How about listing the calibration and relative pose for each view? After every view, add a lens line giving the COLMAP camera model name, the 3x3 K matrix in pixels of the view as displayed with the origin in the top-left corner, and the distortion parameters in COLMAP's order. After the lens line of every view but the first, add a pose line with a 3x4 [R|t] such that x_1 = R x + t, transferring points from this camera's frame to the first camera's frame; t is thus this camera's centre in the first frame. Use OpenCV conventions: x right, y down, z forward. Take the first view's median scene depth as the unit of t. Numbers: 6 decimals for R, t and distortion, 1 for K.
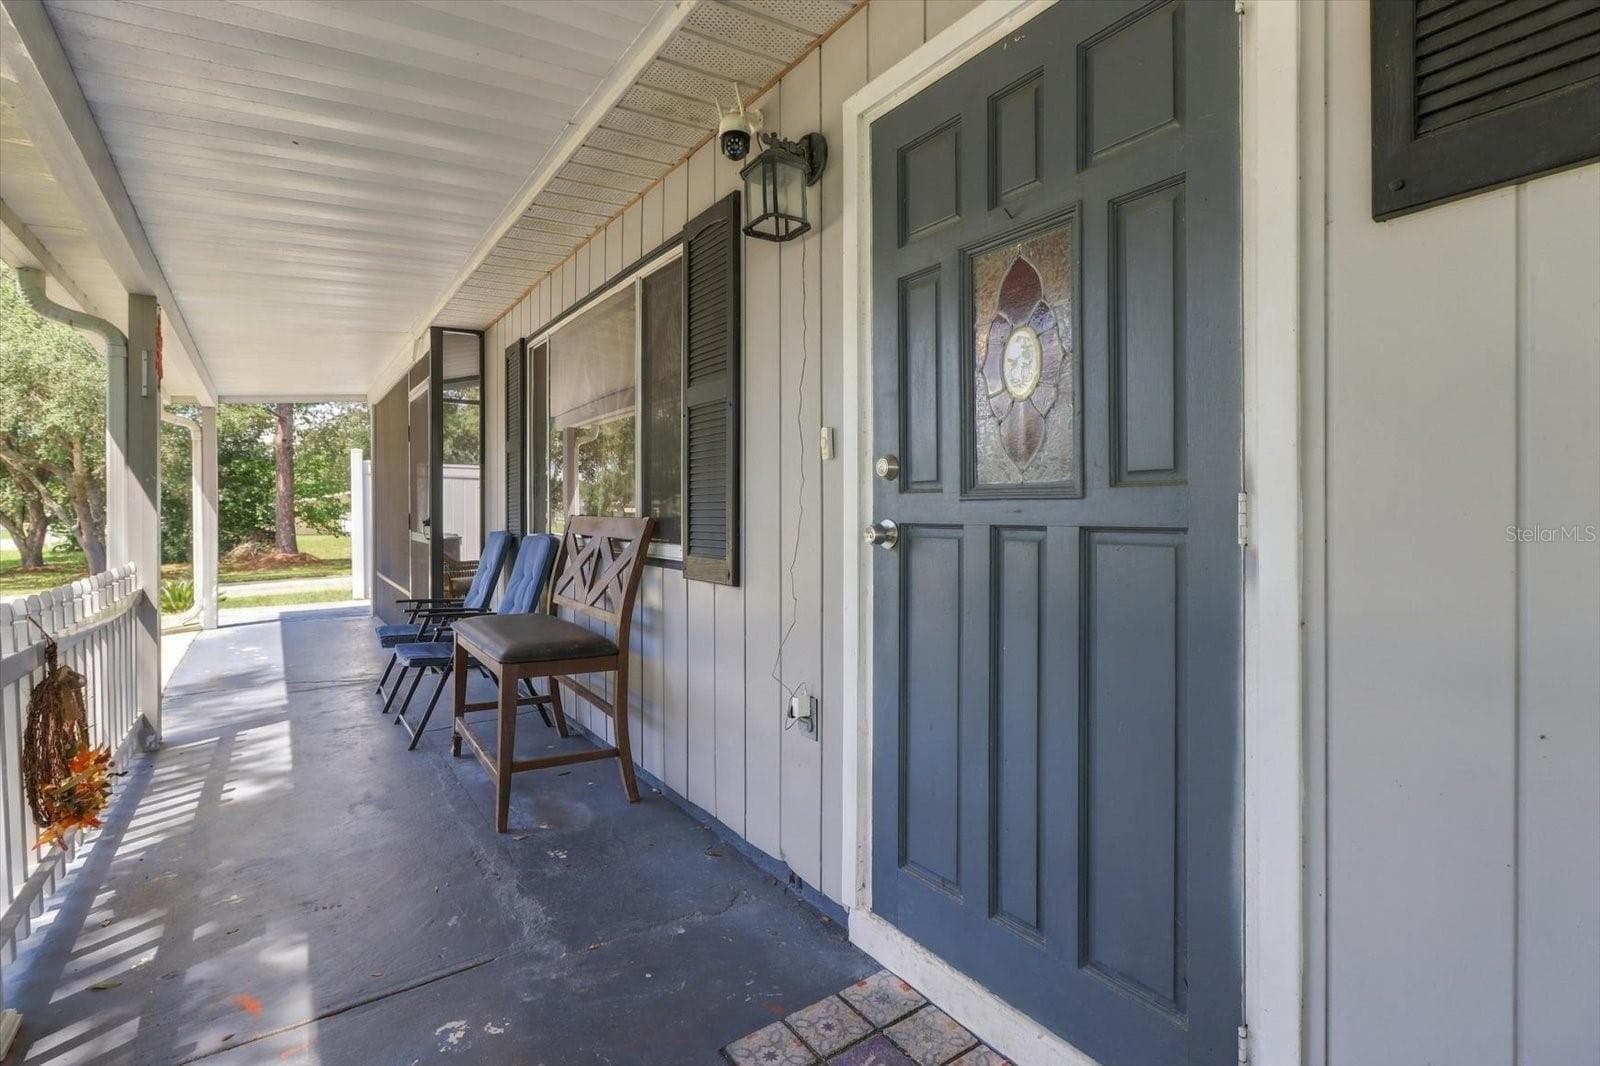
lens RADIAL K [[772.6, 0, 800.2], [0, 772.6, 518.2], [0, 0, 1]] dist [0.021182, 0.000213]
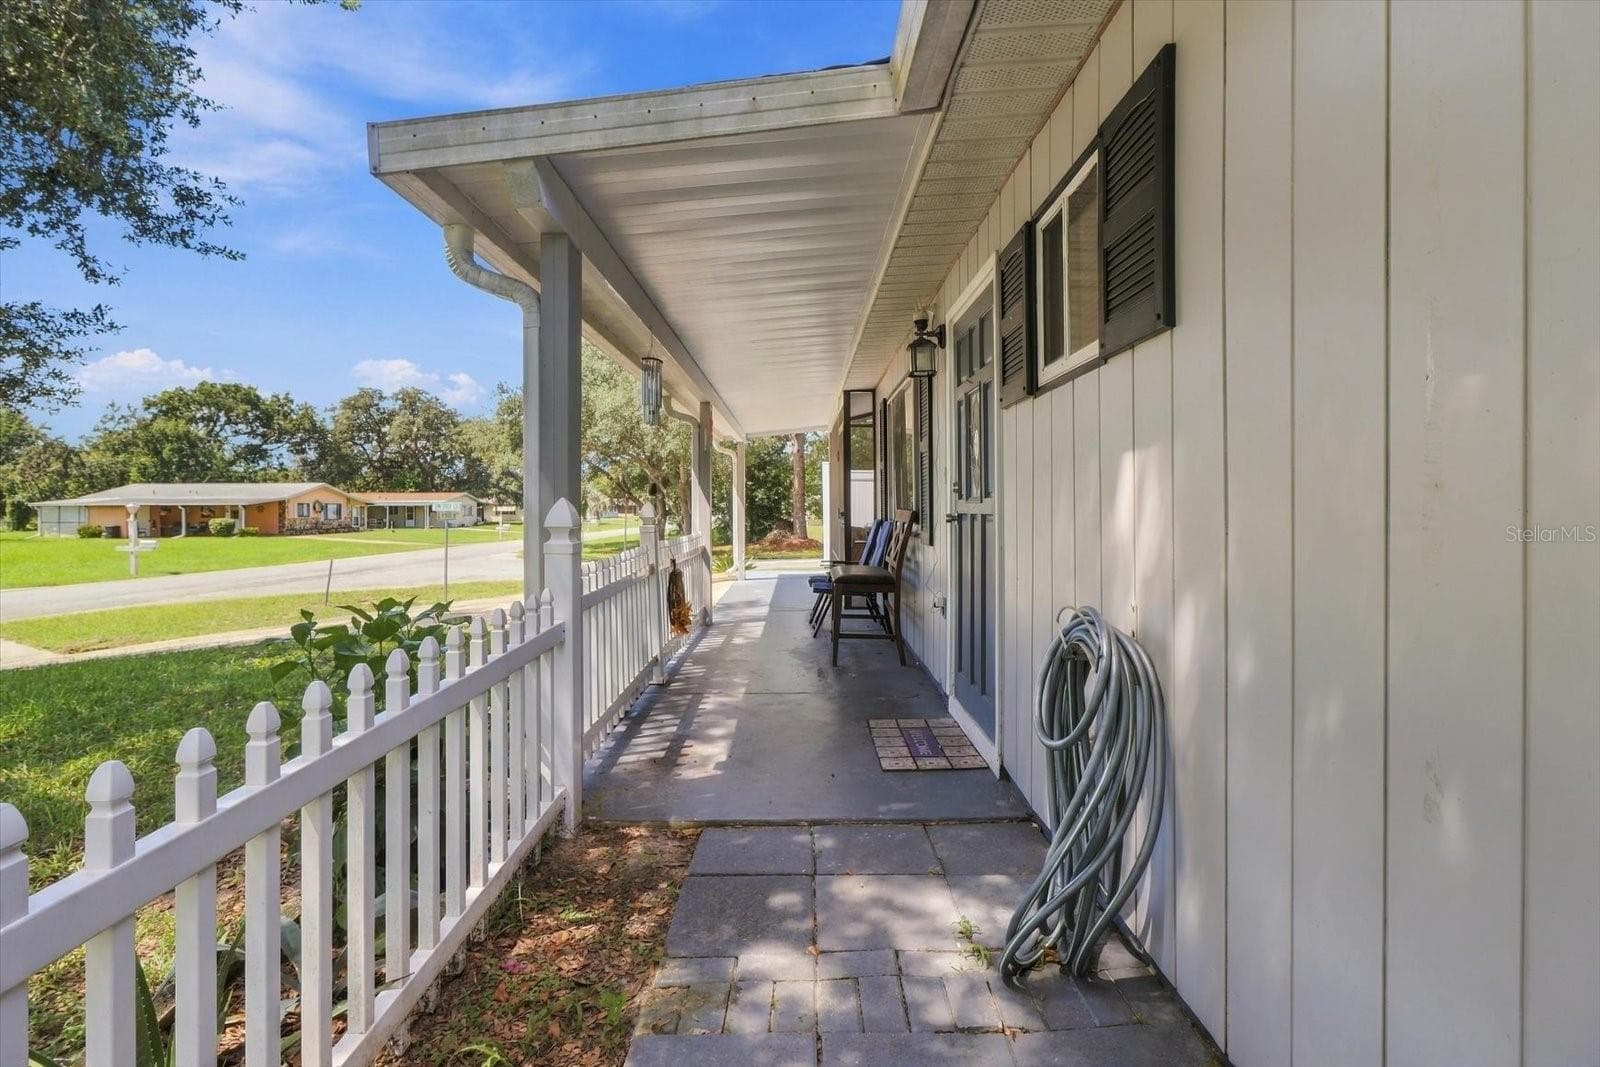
lens RADIAL K [[777.6, 0, 787.1], [0, 777.6, 521.4], [0, 0, 1]] dist [-0.001891, -0.001087]
pose [[0.820464, 0.007927, -0.571643, 0.487198], [-0.000820, 0.999919, 0.012689, 0.001266], [0.571698, -0.009942, 0.820404, -0.529325]]
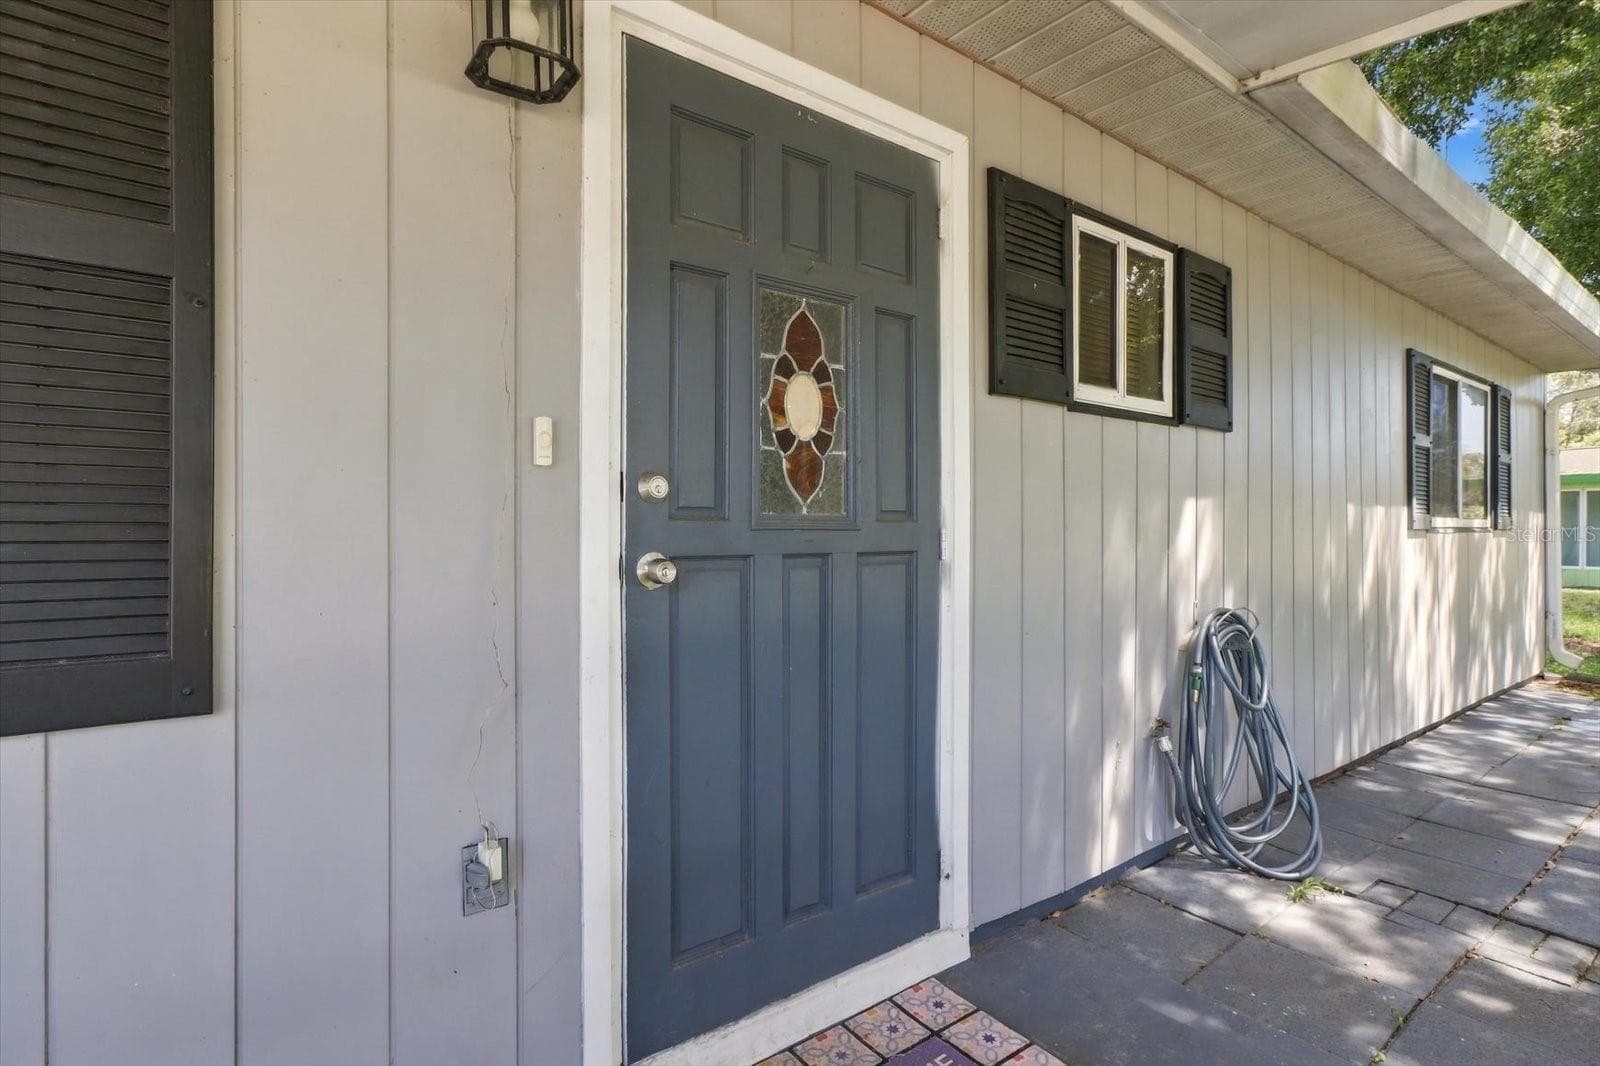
lens RADIAL K [[777.6, 0, 787.1], [0, 777.6, 520.9], [0, 0, 1]] dist [-0.001891, -0.001087]
pose [[-0.046848, 0.004658, 0.998891, -0.305849], [-0.003296, 0.999983, -0.004818, -0.011276], [-0.998897, -0.003518, -0.046832, 0.398145]]
